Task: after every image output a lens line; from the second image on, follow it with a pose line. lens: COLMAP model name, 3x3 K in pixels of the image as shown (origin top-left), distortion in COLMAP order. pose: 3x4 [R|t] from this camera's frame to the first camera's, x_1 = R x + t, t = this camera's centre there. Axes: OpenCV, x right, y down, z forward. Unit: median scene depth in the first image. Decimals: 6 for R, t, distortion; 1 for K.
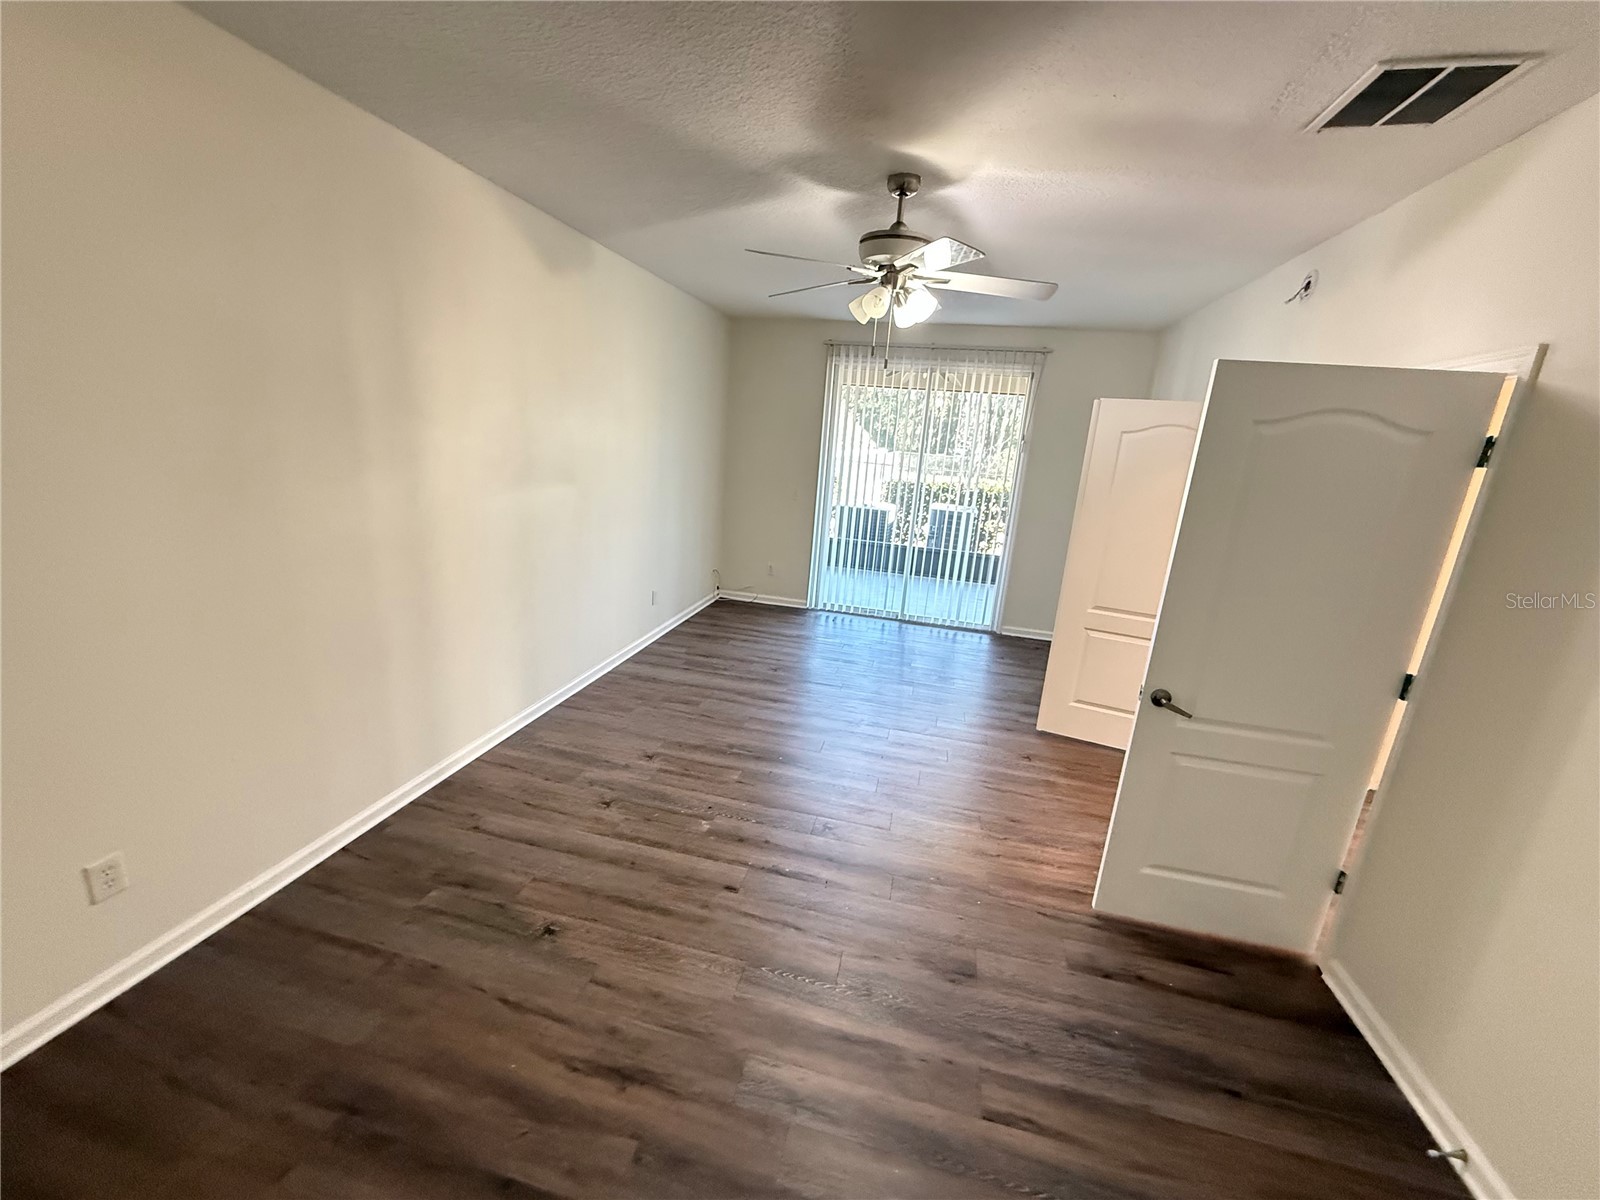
lens RADIAL K [[636.2, 0, 794.9], [0, 636.2, 598.6], [0, 0, 1]] dist [0.000849, 0.000002]
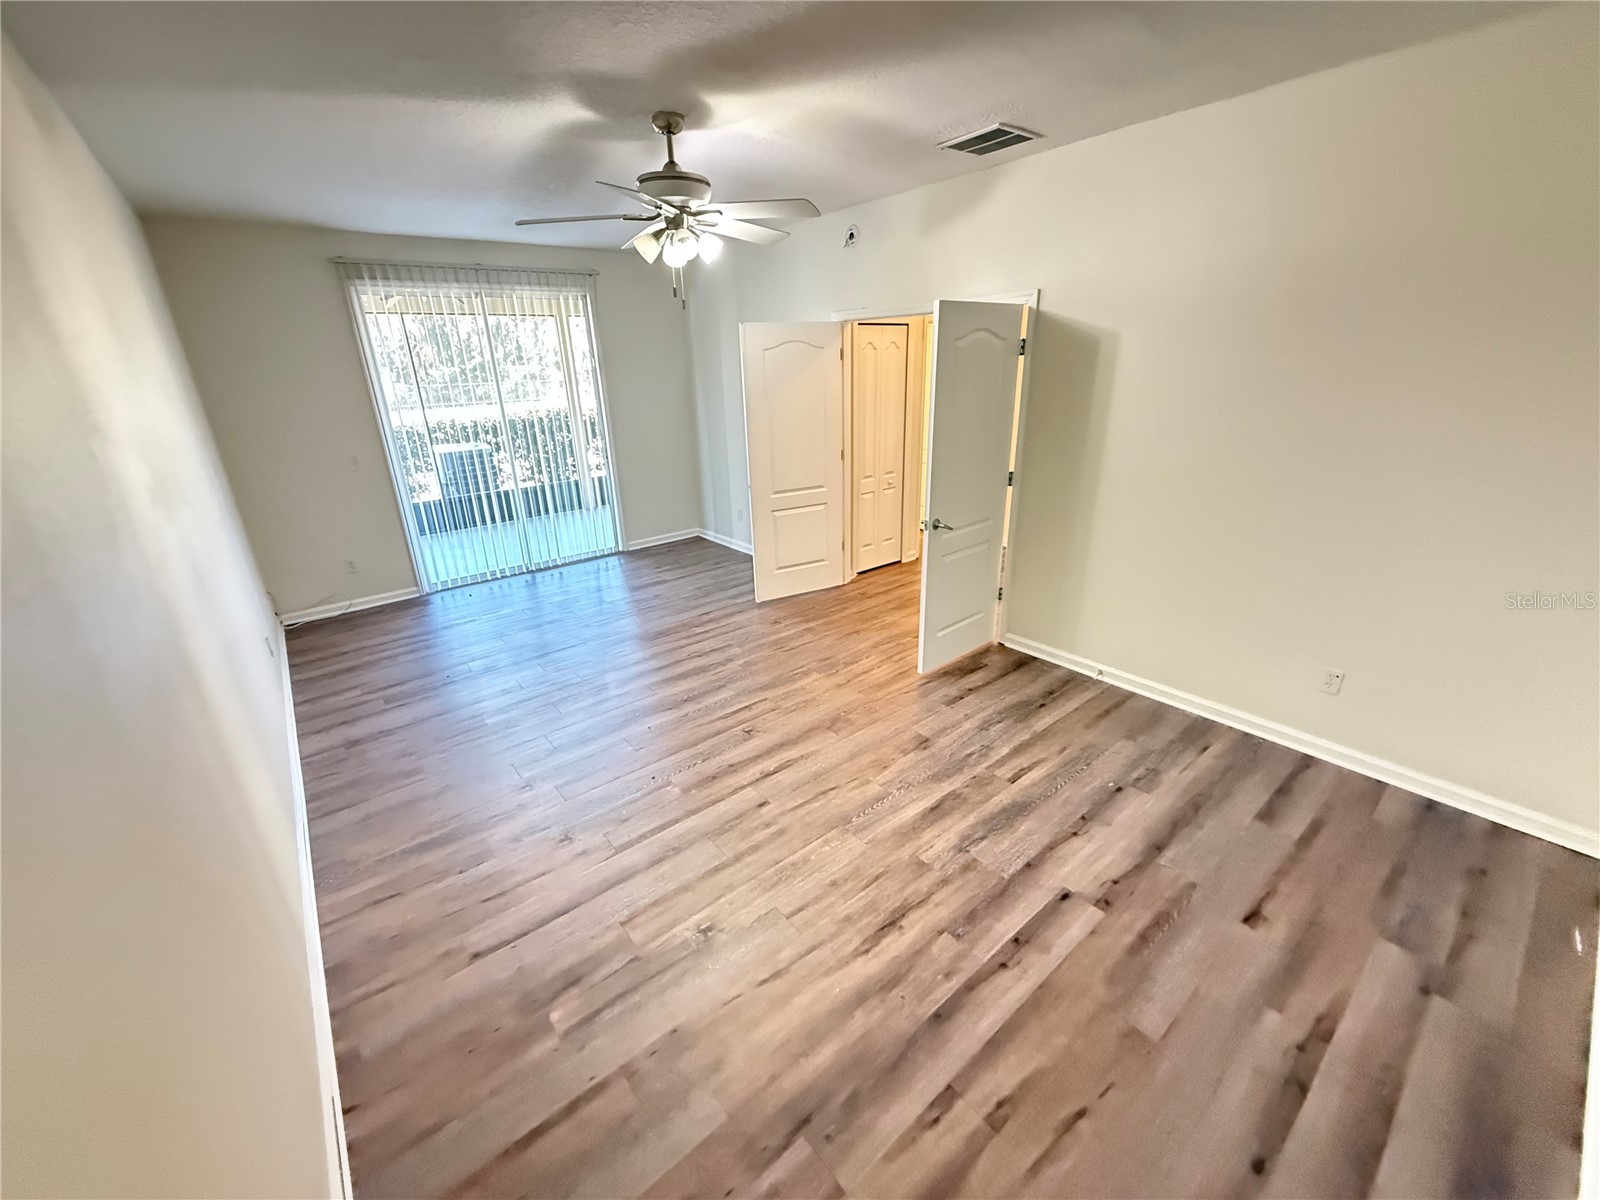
lens RADIAL K [[636.2, 0, 794.9], [0, 636.2, 598.6], [0, 0, 1]] dist [0.000849, 0.000002]
pose [[0.606407, -0.363383, 0.707265, -0.753828], [0.272380, 0.930585, 0.244584, -0.140811], [-0.747047, 0.044327, 0.663291, 0.214554]]
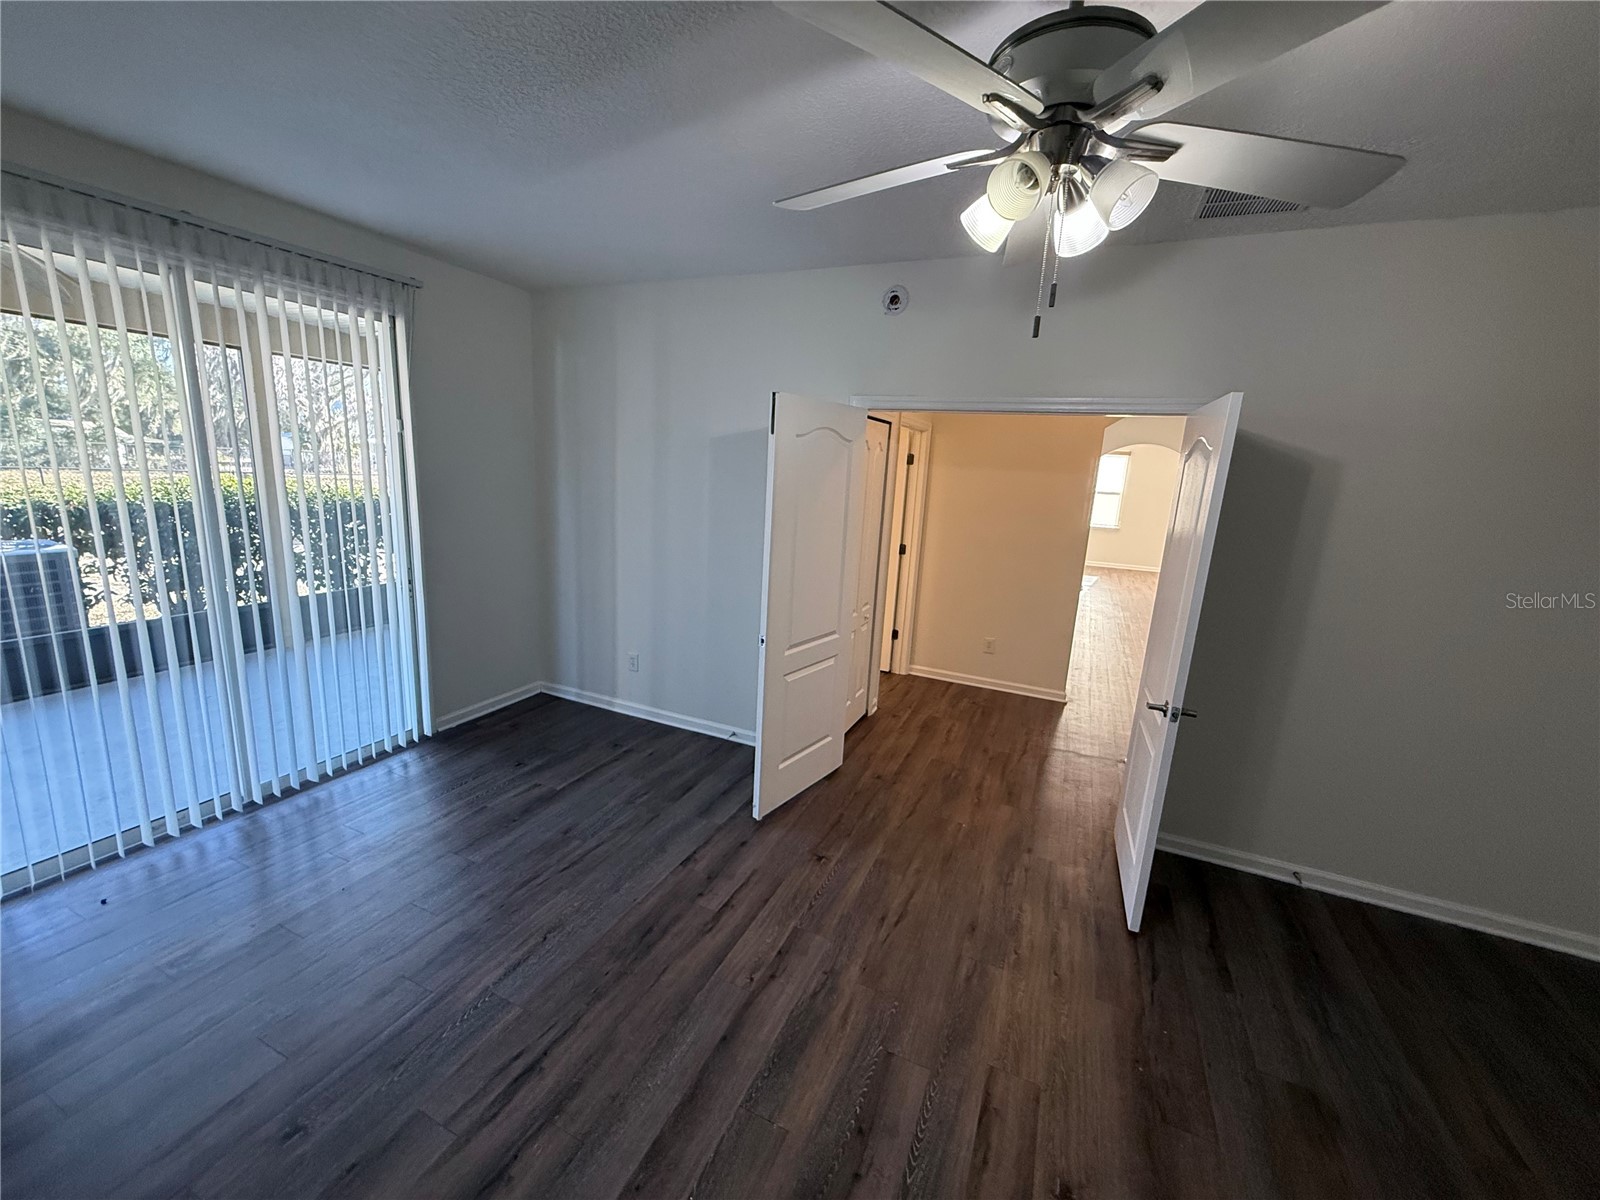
lens RADIAL K [[636.2, 0, 794.9], [0, 636.2, 598.6], [0, 0, 1]] dist [0.000849, 0.000002]
pose [[0.189260, -0.263676, 0.945863, -0.458816], [0.209956, 0.951861, 0.223337, -0.362030], [-0.959218, 0.156321, 0.235509, 1.241293]]
